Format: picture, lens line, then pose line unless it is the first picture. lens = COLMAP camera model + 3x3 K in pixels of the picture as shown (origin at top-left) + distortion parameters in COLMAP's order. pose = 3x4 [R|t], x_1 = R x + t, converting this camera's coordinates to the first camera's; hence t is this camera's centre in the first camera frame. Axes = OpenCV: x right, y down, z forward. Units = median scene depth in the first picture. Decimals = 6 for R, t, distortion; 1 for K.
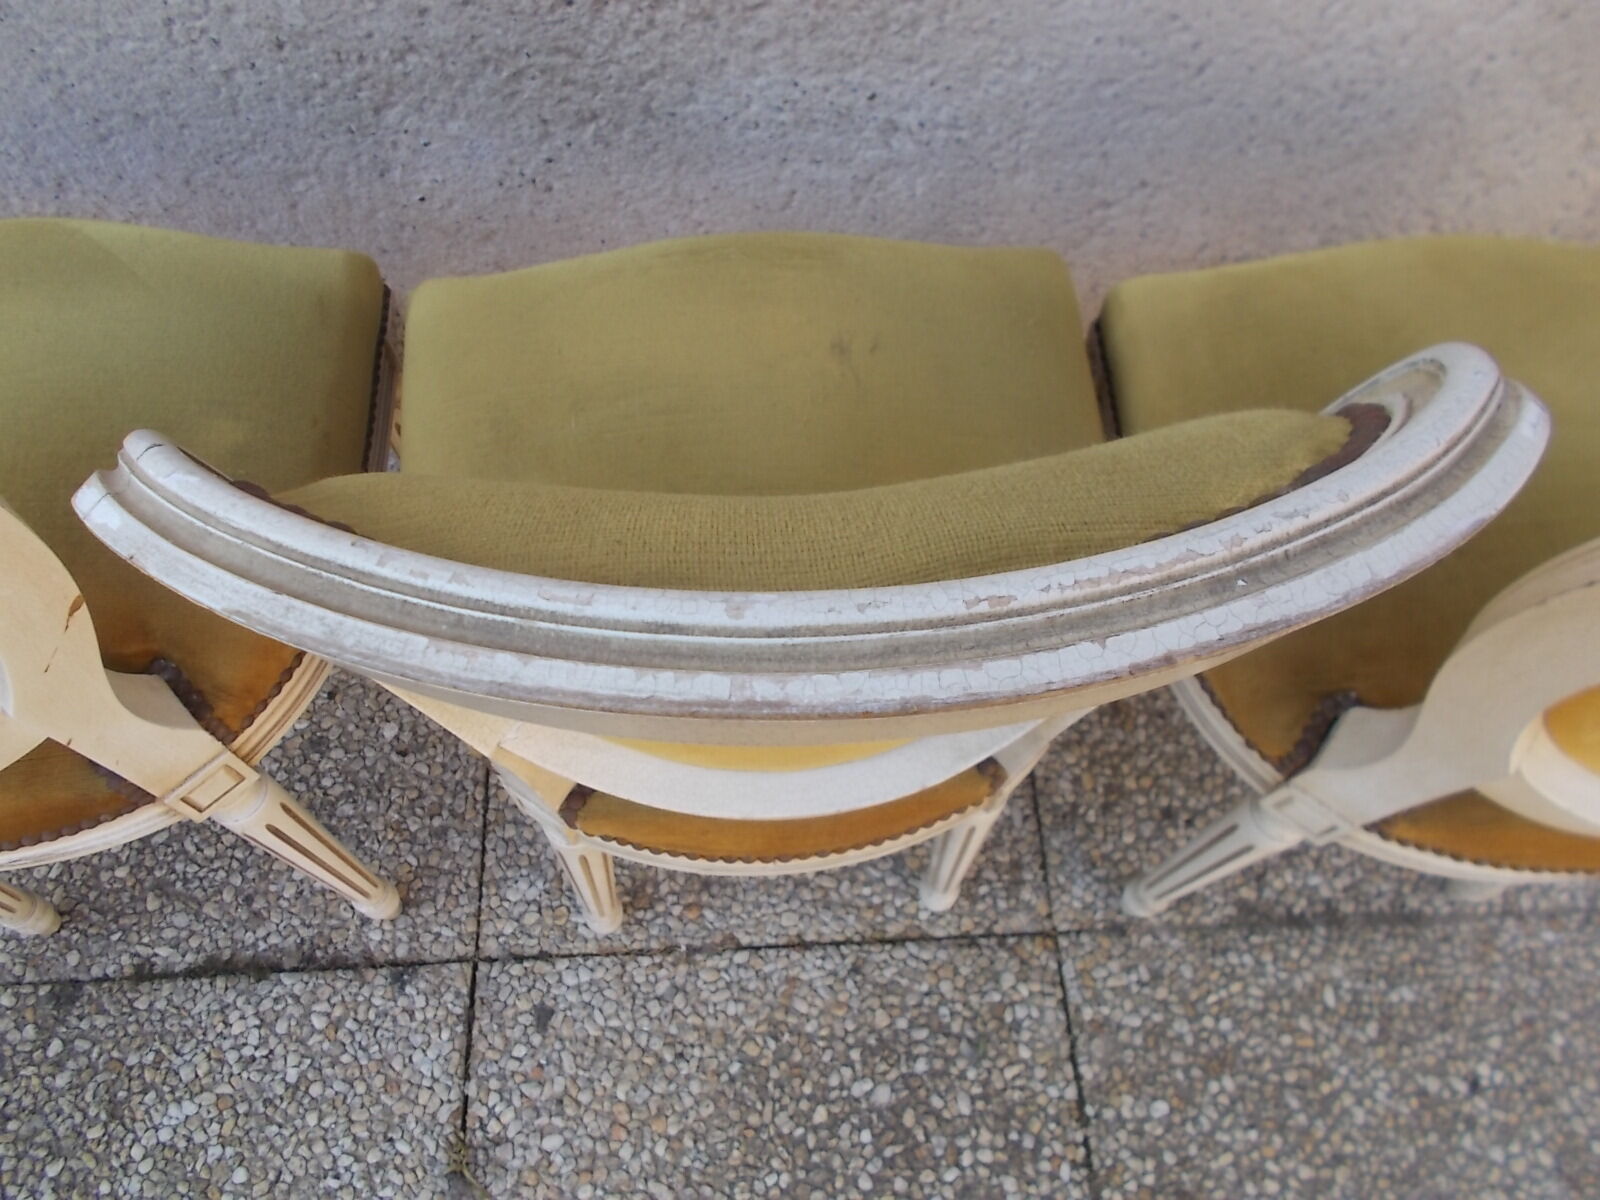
lens RADIAL K [[1222.6, 0, 790.7], [0, 1222.6, 594.6], [0, 0, 1]] dist [0.030155, -0.038715]
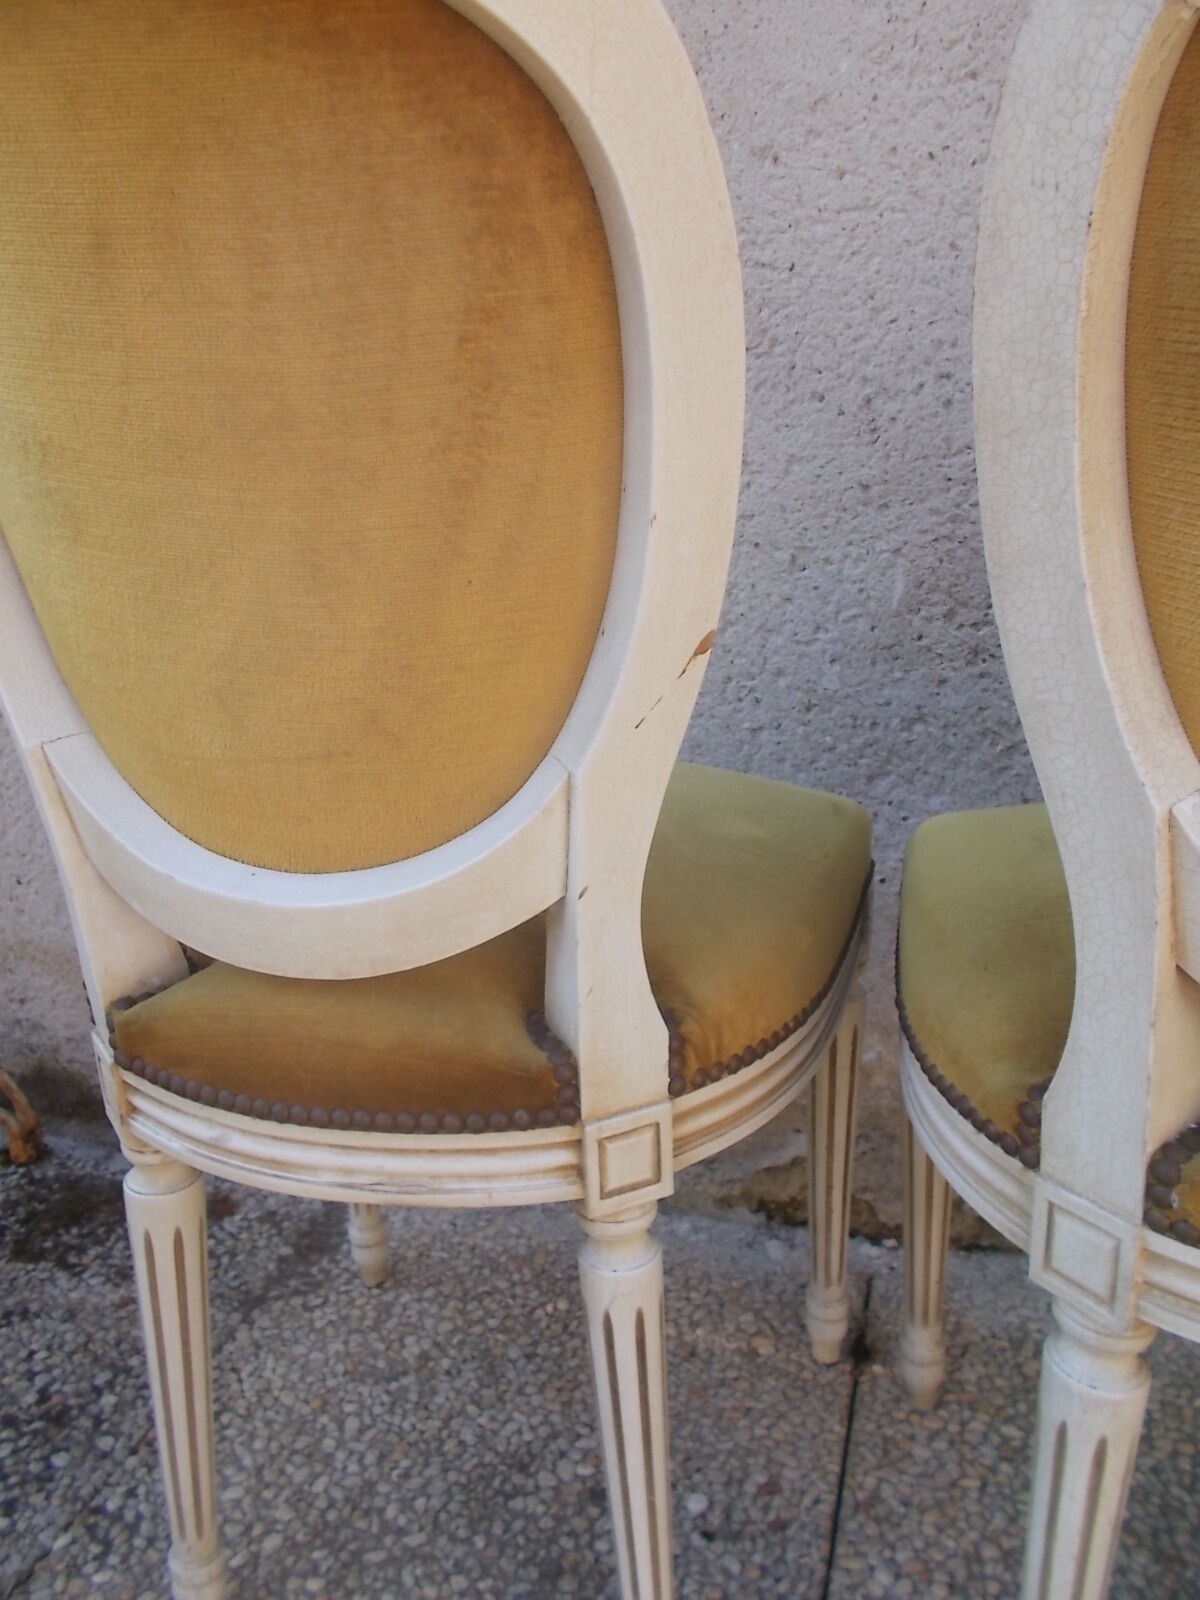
lens RADIAL K [[1222.6, 0, 616.5], [0, 1222.6, 790.3], [0, 0, 1]] dist [0.030155, -0.038715]
pose [[0.943154, 0.043839, -0.329452, -0.163411], [-0.274605, 0.661189, -0.698156, 0.385996], [0.187223, 0.748938, 0.635641, 0.229749]]
